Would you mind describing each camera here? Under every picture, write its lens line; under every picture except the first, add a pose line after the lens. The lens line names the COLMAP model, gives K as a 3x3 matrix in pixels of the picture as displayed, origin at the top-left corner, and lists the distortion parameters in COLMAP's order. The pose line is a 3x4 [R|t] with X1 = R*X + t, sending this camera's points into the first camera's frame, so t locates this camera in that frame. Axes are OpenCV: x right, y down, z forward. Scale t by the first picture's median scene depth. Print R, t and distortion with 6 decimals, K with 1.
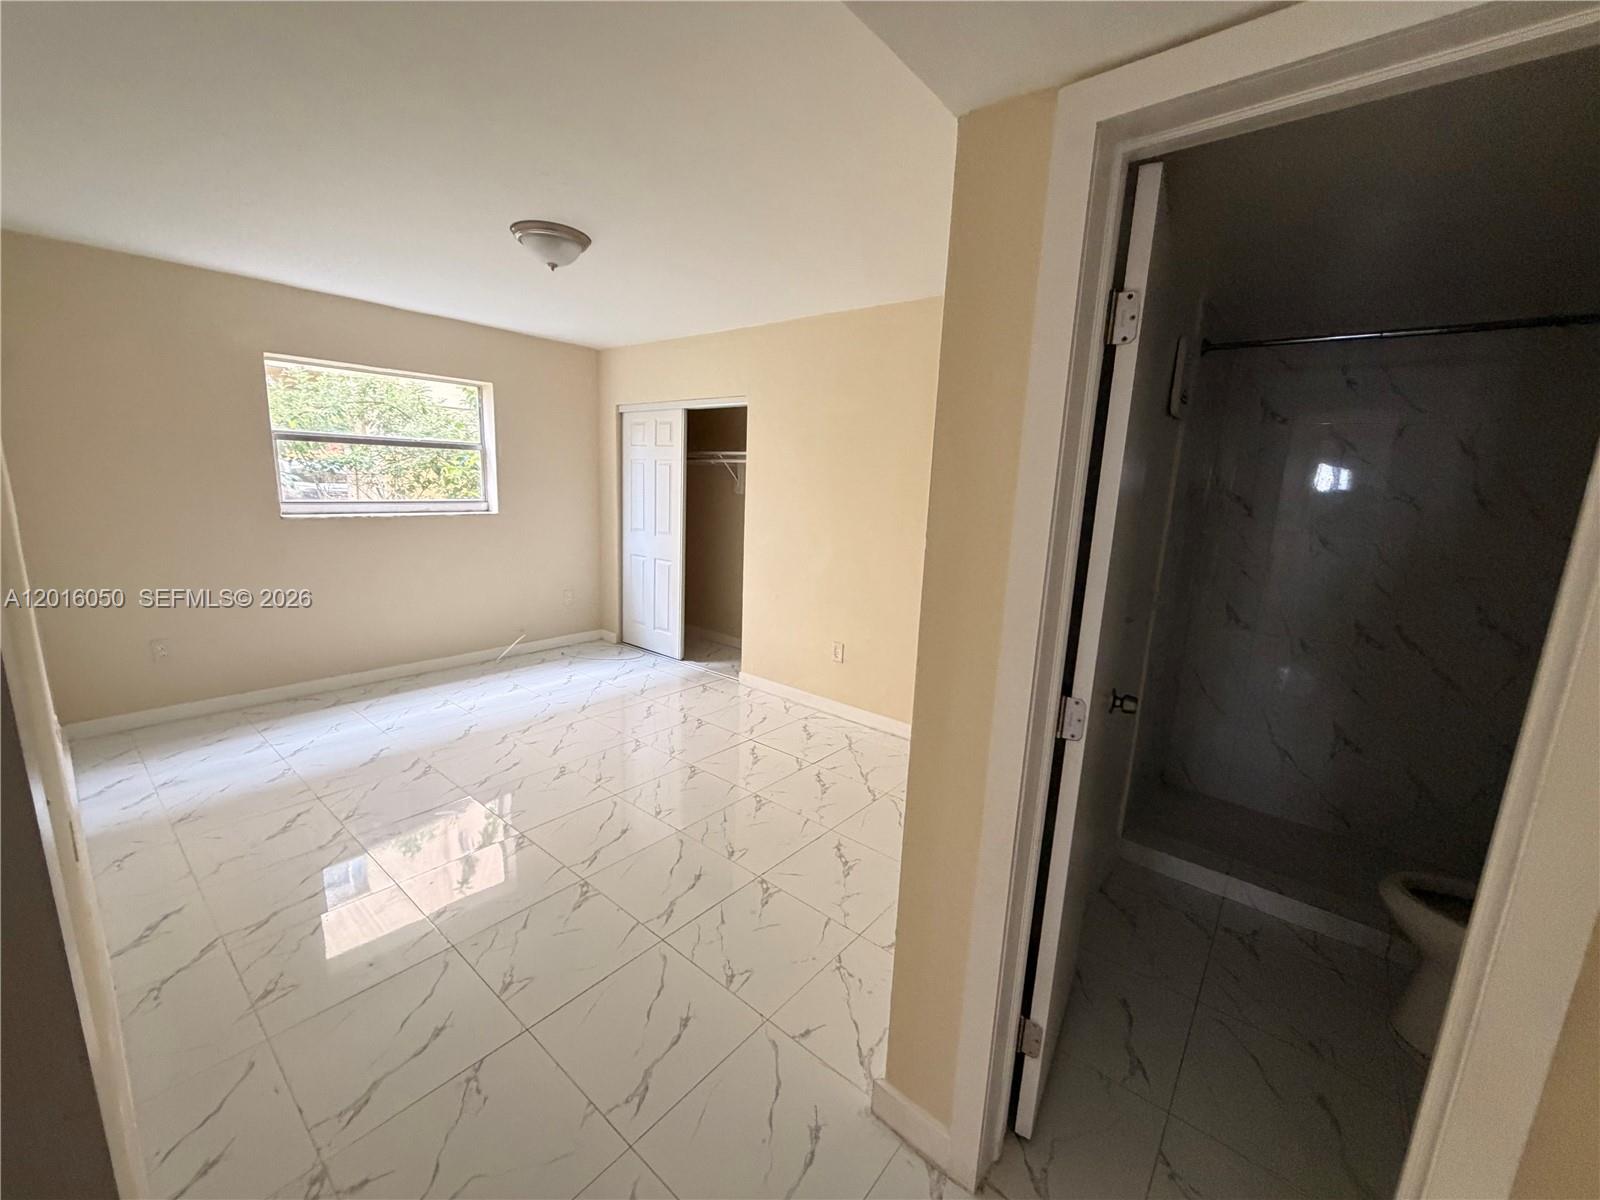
lens RADIAL K [[637.4, 0, 796.1], [0, 637.4, 598.4], [0, 0, 1]] dist [-0.000599, -0.000058]
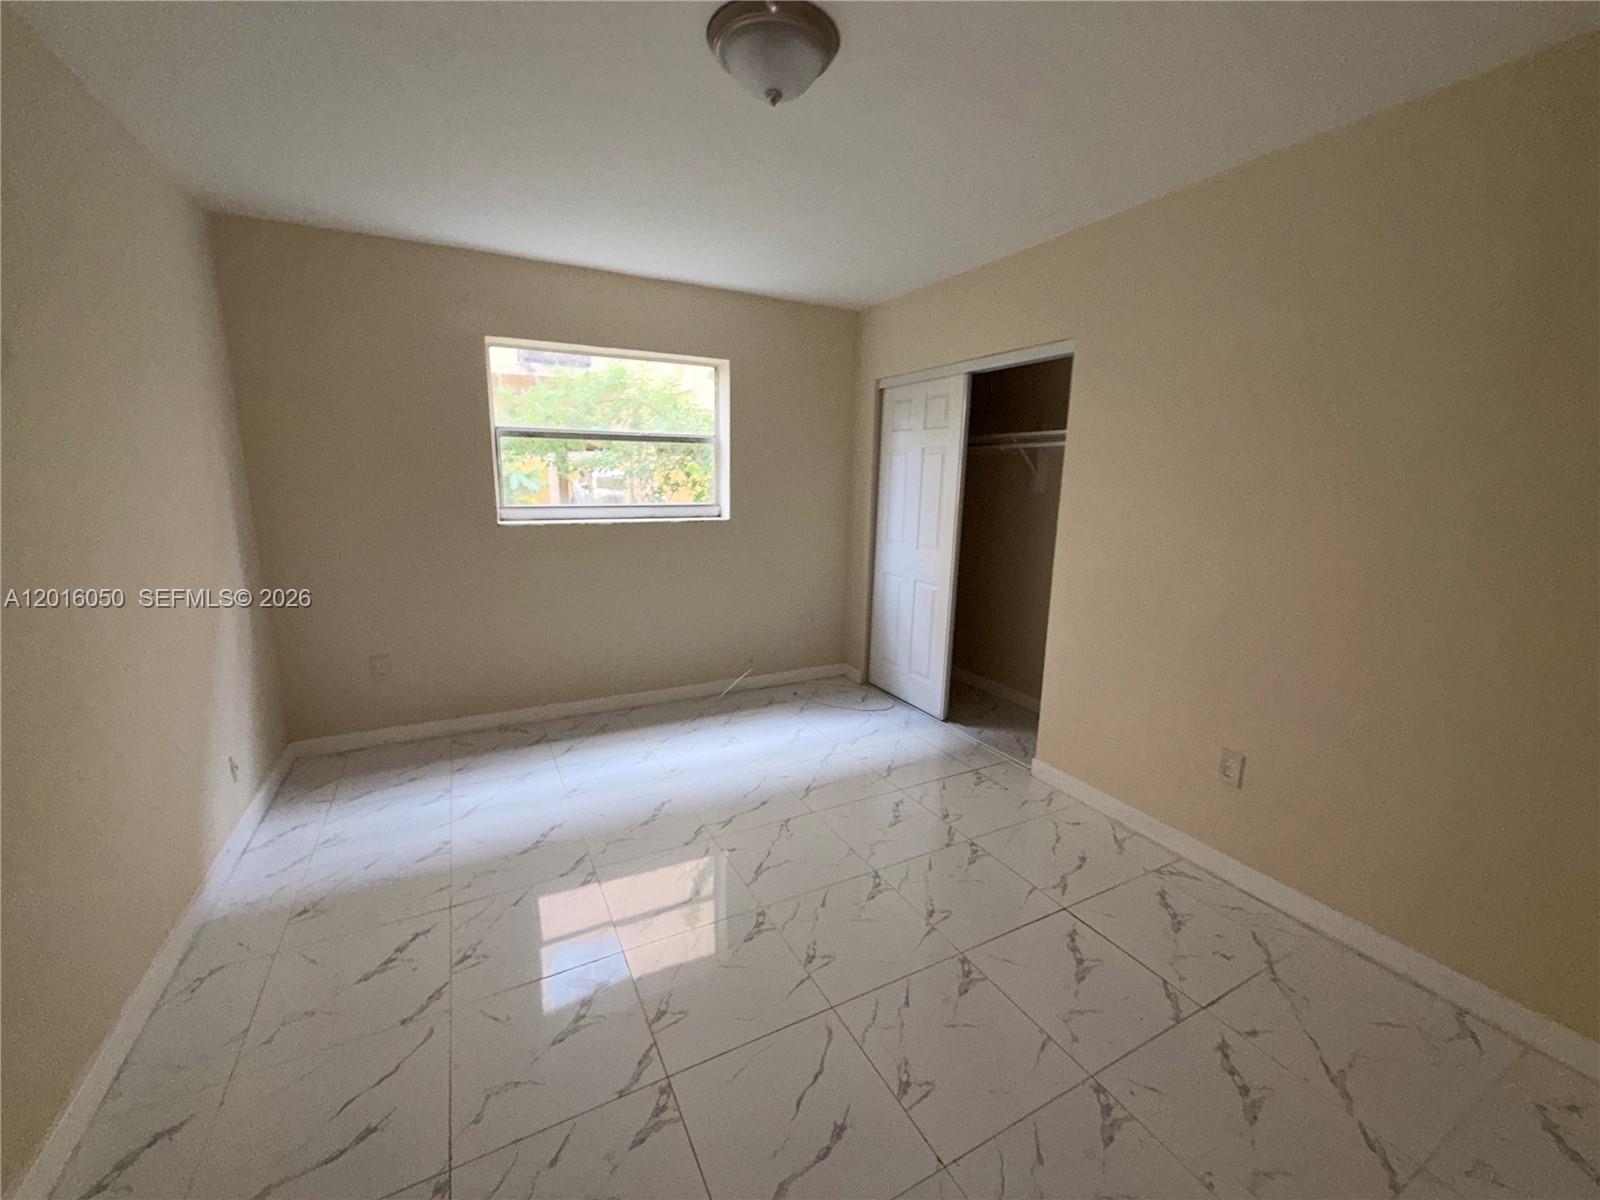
lens RADIAL K [[637.4, 0, 796.1], [0, 637.4, 598.4], [0, 0, 1]] dist [-0.000599, -0.000058]
pose [[0.922912, 0.051353, -0.381572, -0.070852], [-0.053048, 0.998573, 0.006084, -0.042539], [0.381340, 0.014627, 0.924319, 0.282681]]
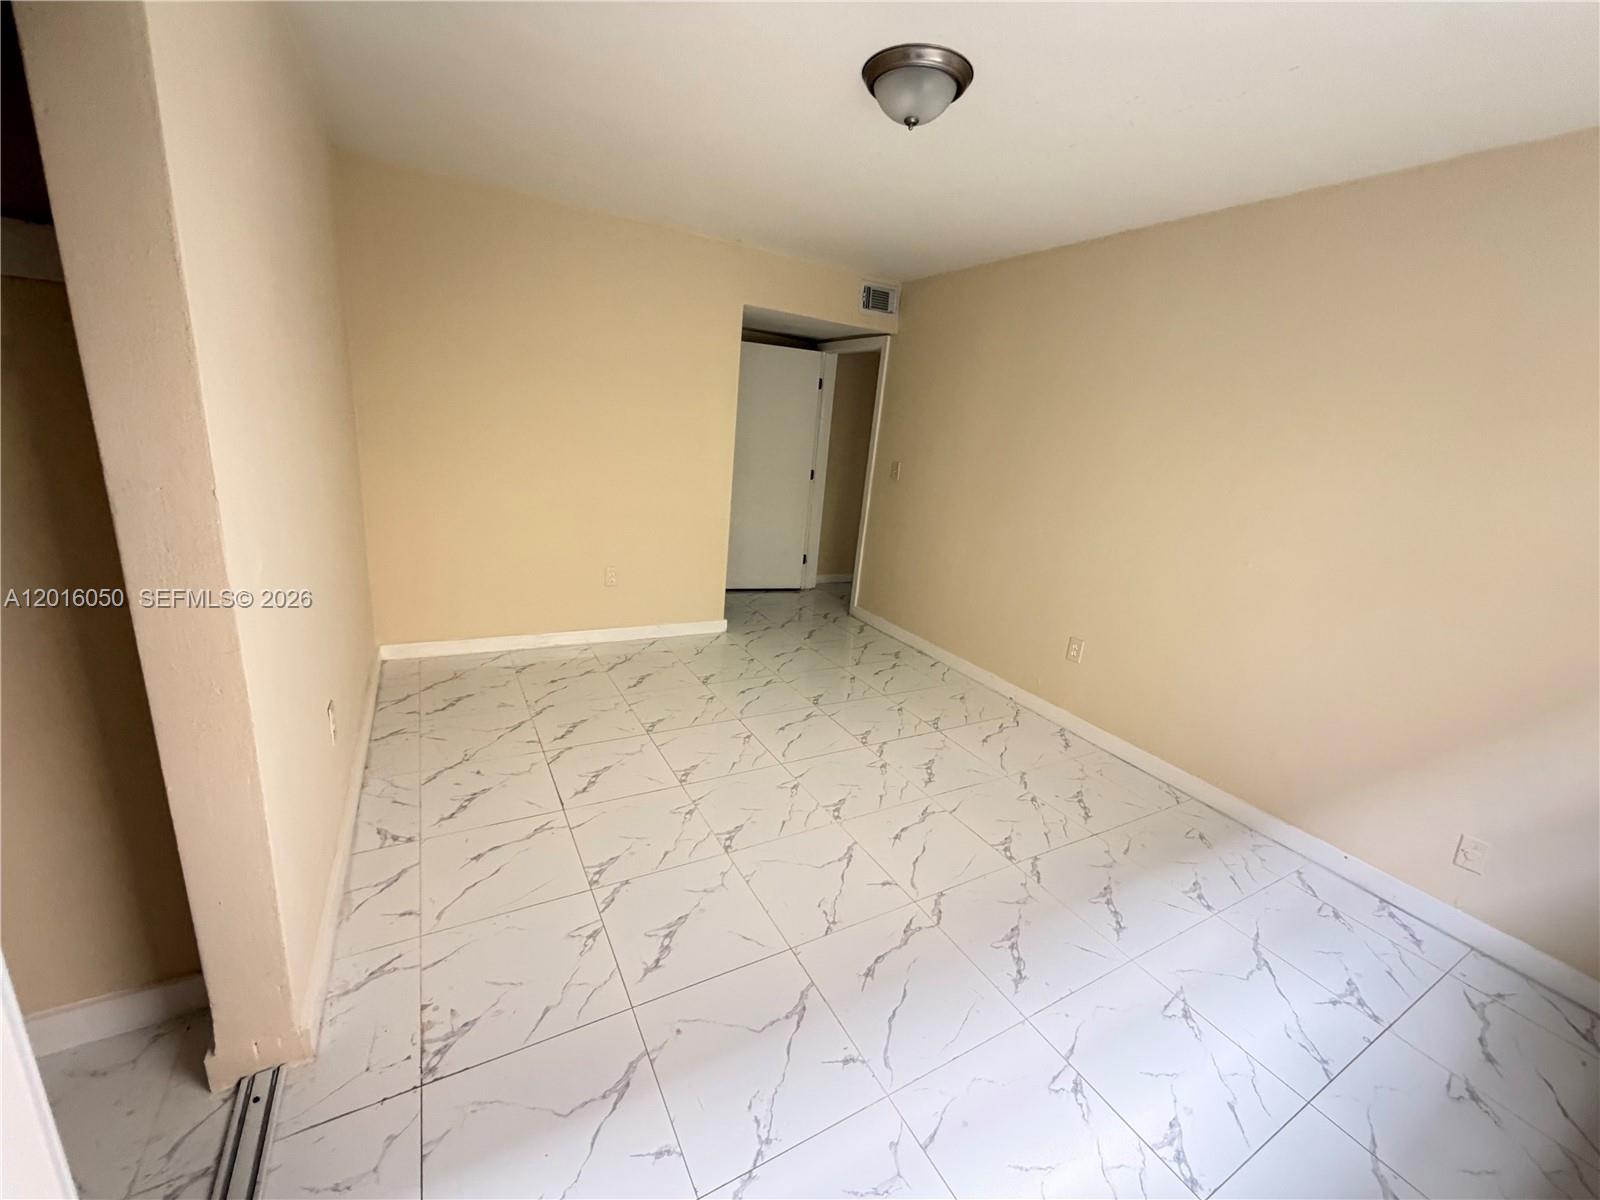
lens RADIAL K [[637.4, 0, 796.1], [0, 637.4, 598.4], [0, 0, 1]] dist [-0.000599, -0.000058]
pose [[-0.925677, -0.212021, 0.313318, -0.348539], [-0.056894, 0.896797, 0.438769, -0.208076], [-0.374011, 0.388332, -0.842207, 1.076584]]
